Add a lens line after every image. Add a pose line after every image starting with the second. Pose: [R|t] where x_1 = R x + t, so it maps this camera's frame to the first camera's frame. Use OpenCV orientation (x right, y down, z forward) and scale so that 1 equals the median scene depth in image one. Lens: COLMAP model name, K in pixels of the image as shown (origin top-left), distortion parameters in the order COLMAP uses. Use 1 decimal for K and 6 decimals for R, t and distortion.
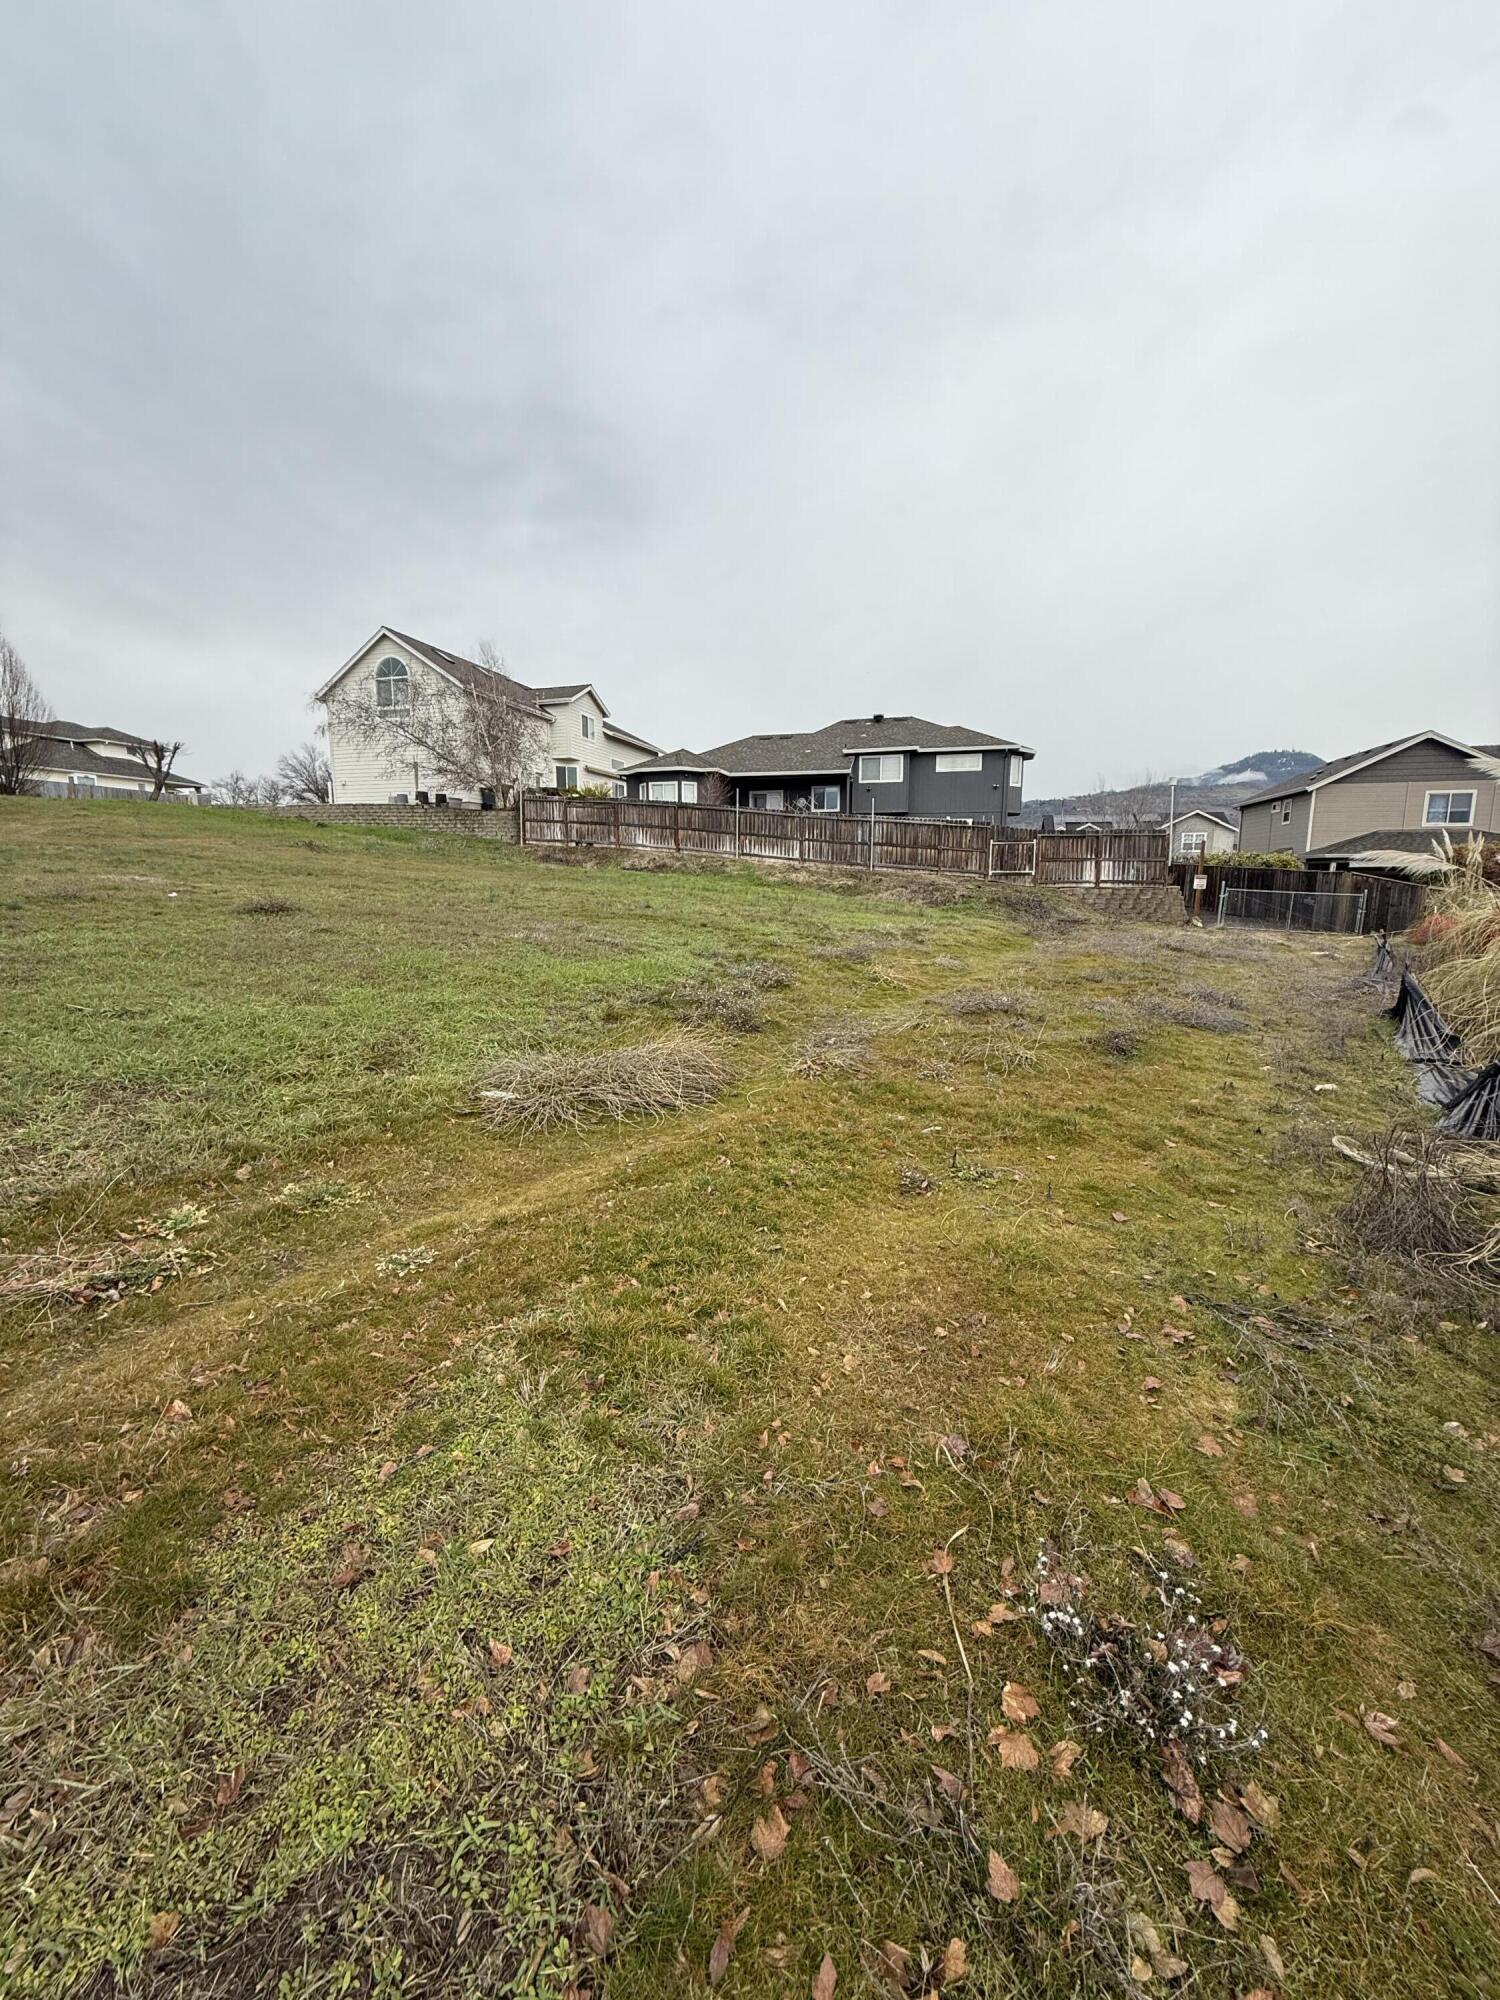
lens RADIAL K [[791.7, 0, 746.5], [0, 791.7, 992.9], [0, 0, 1]] dist [-0.001073, 0.000585]
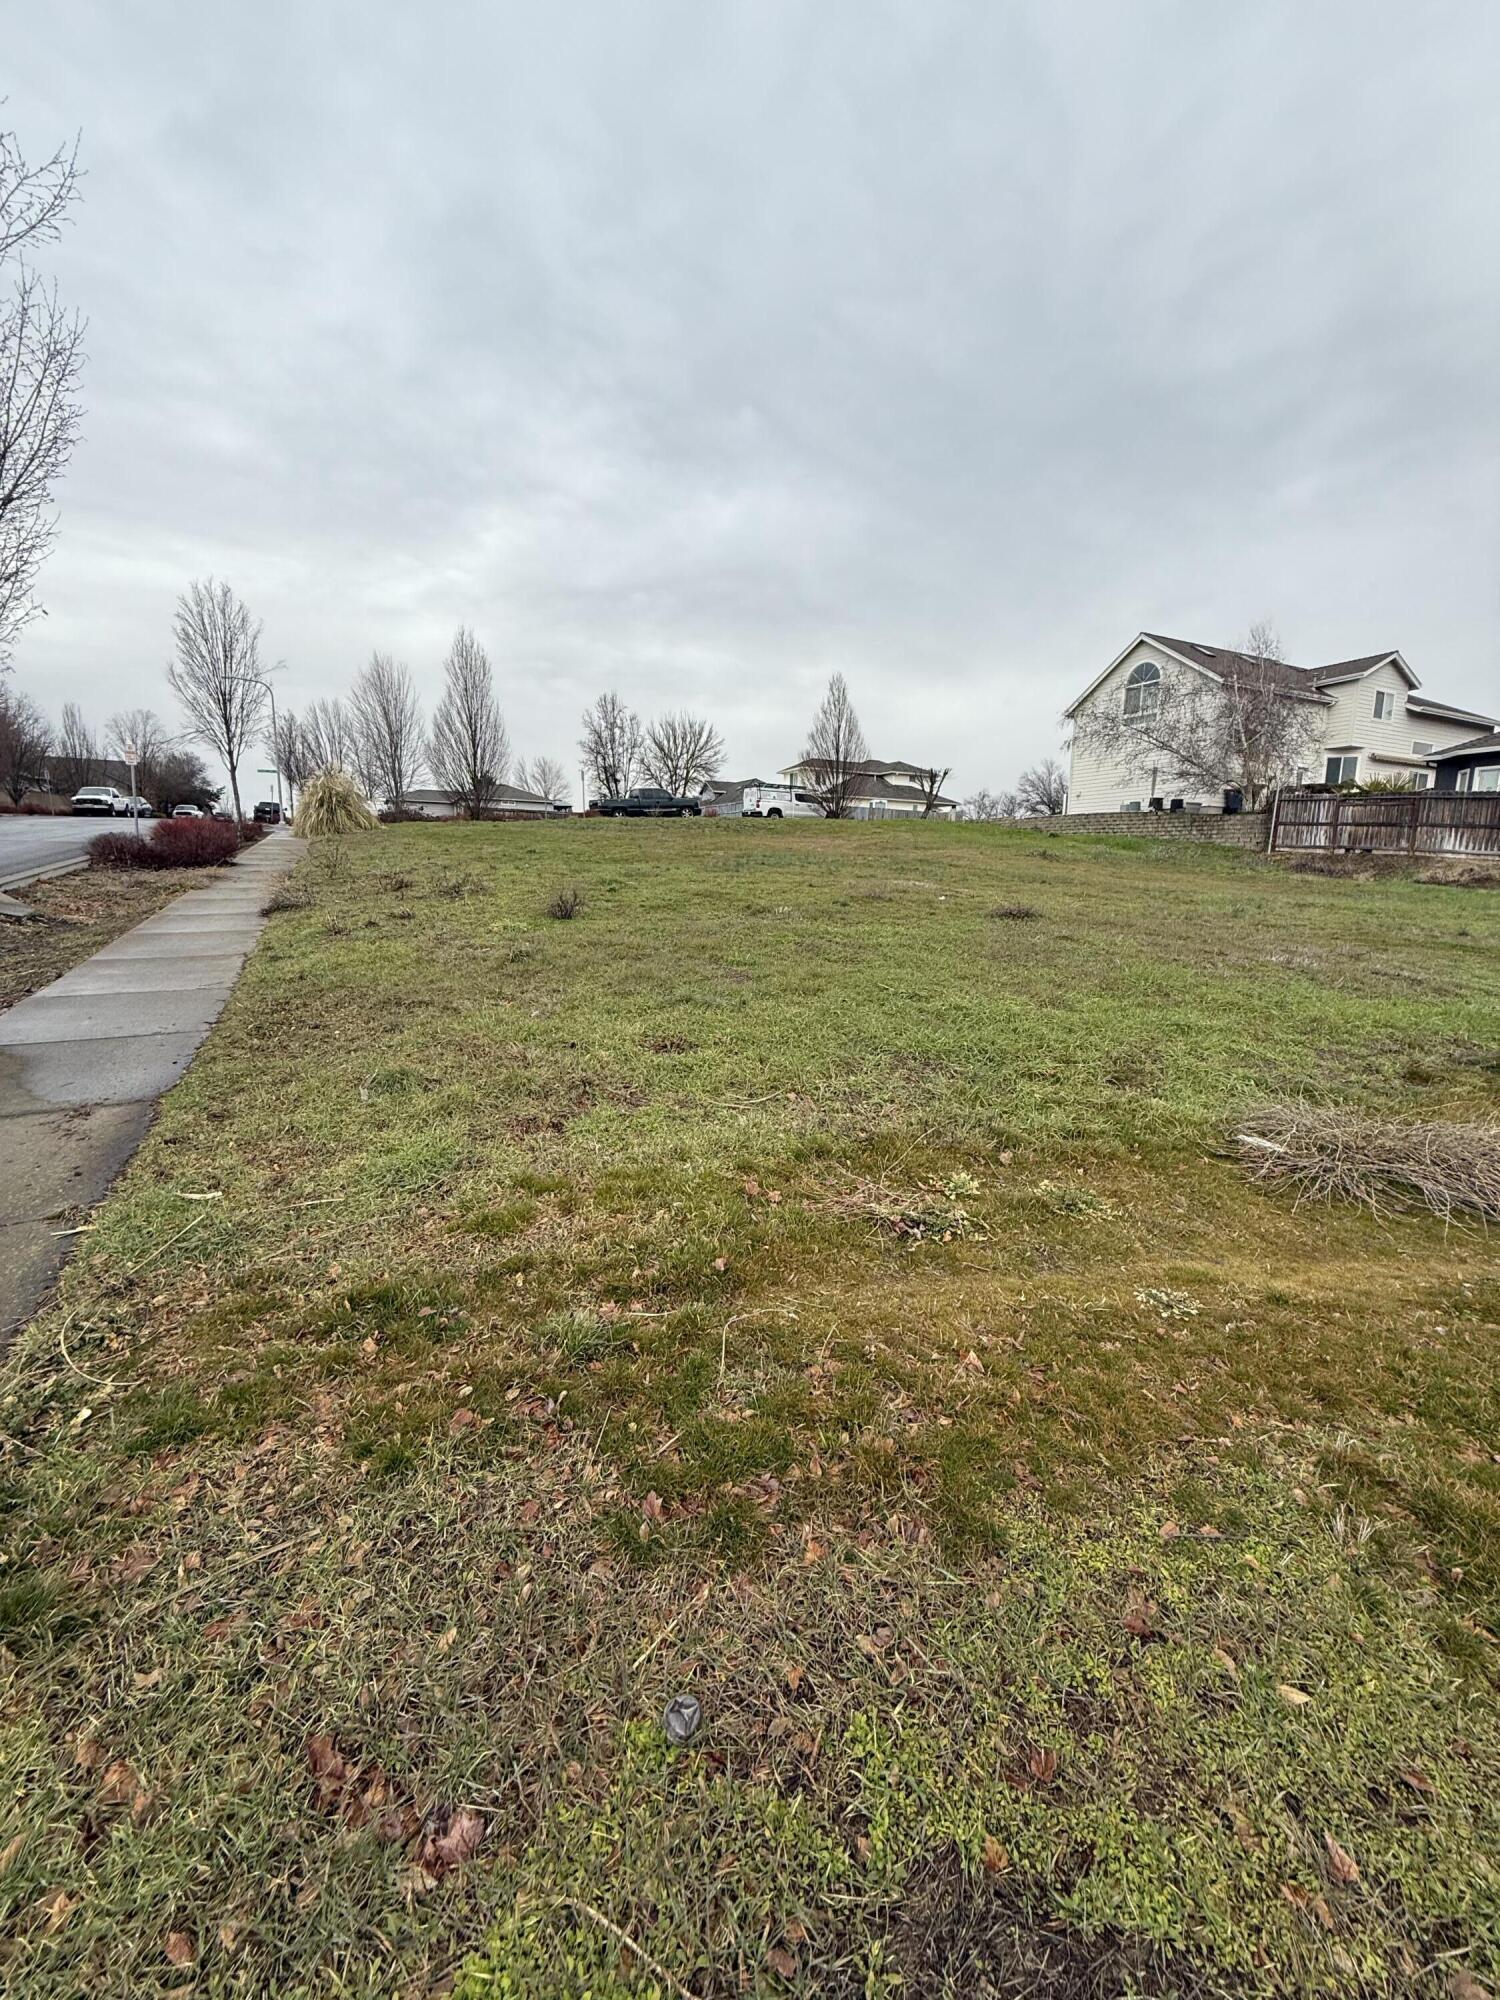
lens RADIAL K [[791.7, 0, 746.5], [0, 791.7, 992.9], [0, 0, 1]] dist [-0.001073, 0.000585]
pose [[0.667718, 0.121520, -0.734429, -0.010816], [-0.128736, 0.990571, 0.046859, -0.000469], [0.733199, 0.063259, 0.677066, -0.002670]]
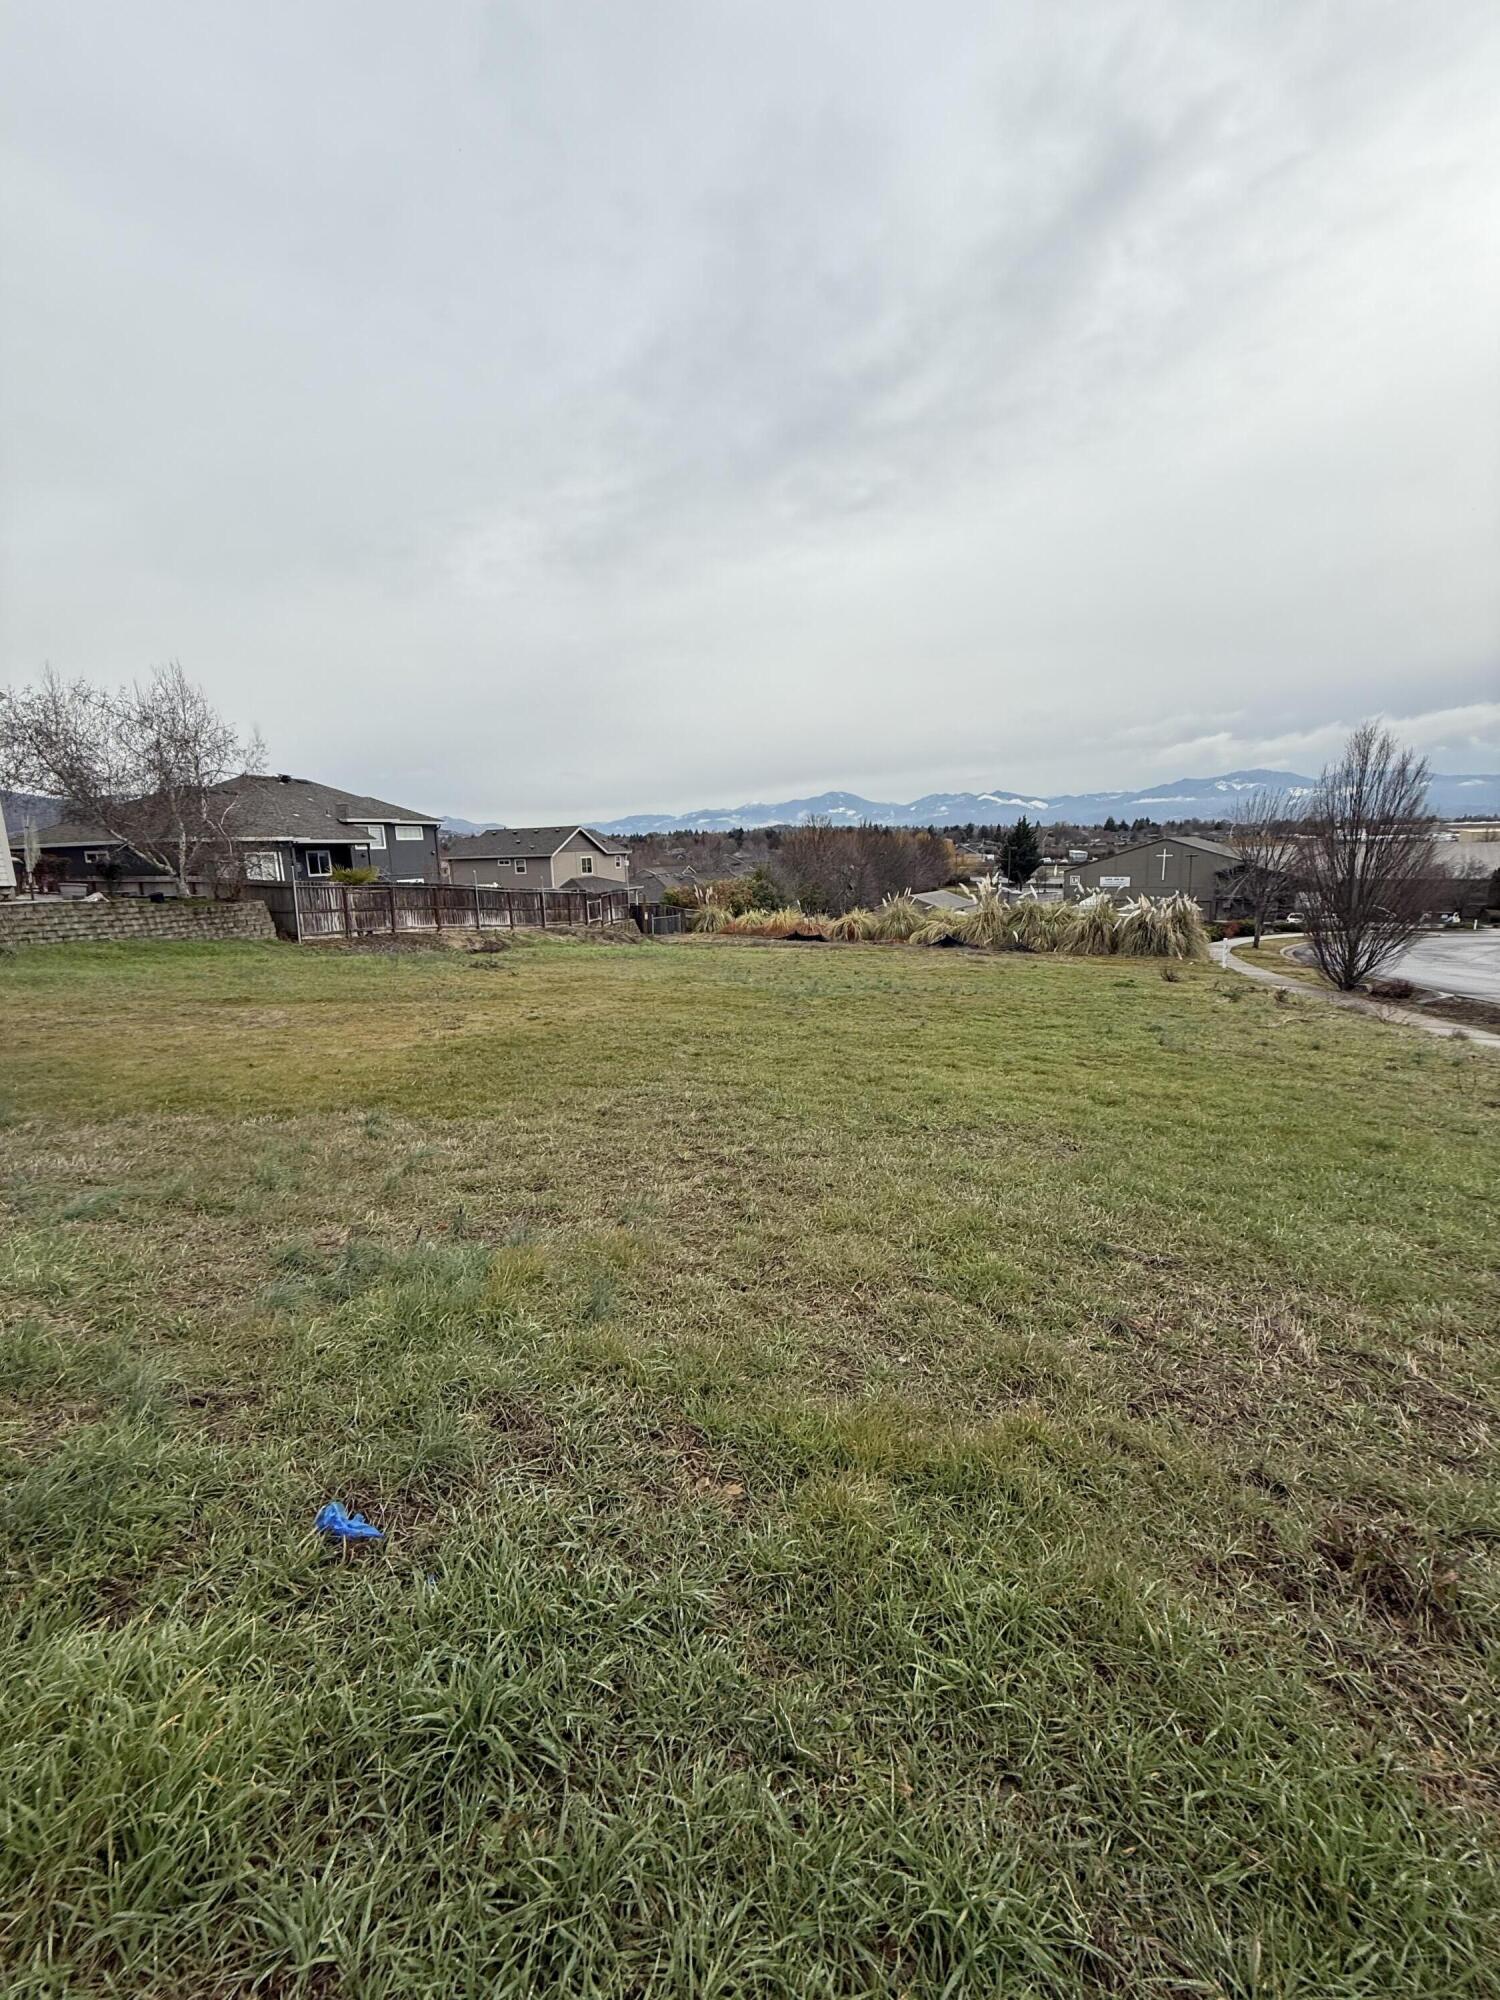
lens RADIAL K [[785.6, 0, 744.3], [0, 785.6, 1012.3], [0, 0, 1]] dist [-0.000735, 0.000169]
pose [[0.075515, -0.208677, 0.975065, -1.210847], [0.180479, 0.964567, 0.192453, -0.218750], [-0.980676, 0.161446, 0.110501, 0.544209]]
